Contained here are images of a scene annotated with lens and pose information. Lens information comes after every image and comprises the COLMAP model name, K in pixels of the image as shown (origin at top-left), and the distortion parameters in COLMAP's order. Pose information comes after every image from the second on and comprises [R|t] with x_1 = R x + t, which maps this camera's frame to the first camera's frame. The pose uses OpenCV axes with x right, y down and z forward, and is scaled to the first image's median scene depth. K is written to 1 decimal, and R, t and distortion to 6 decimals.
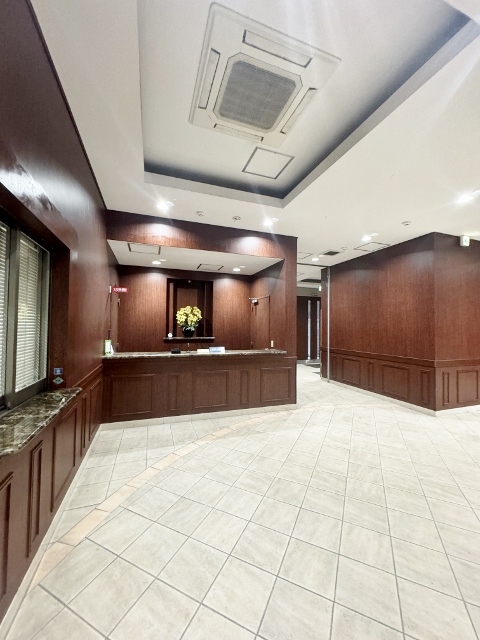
lens RADIAL K [[255.7, 0, 238.1], [0, 255.7, 320.4], [0, 0, 1]] dist [0.001394, 0.000101]
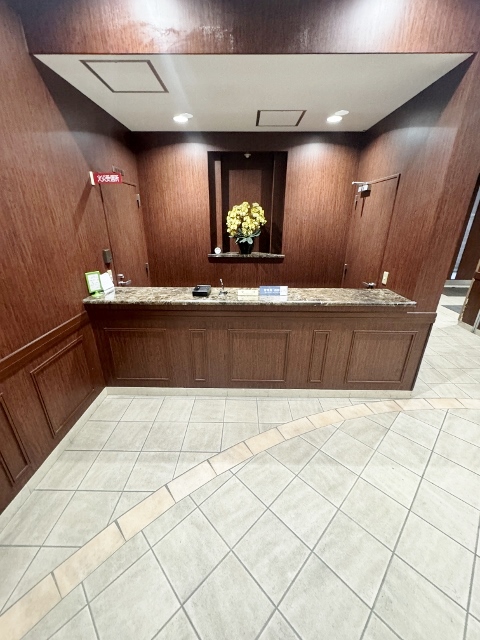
lens RADIAL K [[255.7, 0, 239.9], [0, 255.7, 321.0], [0, 0, 1]] dist [0.001394, 0.000101]
pose [[0.941421, 0.118671, -0.315663, 0.026125], [0.014254, 0.921200, 0.388829, -0.034438], [0.336931, -0.370552, 0.865545, 0.382761]]
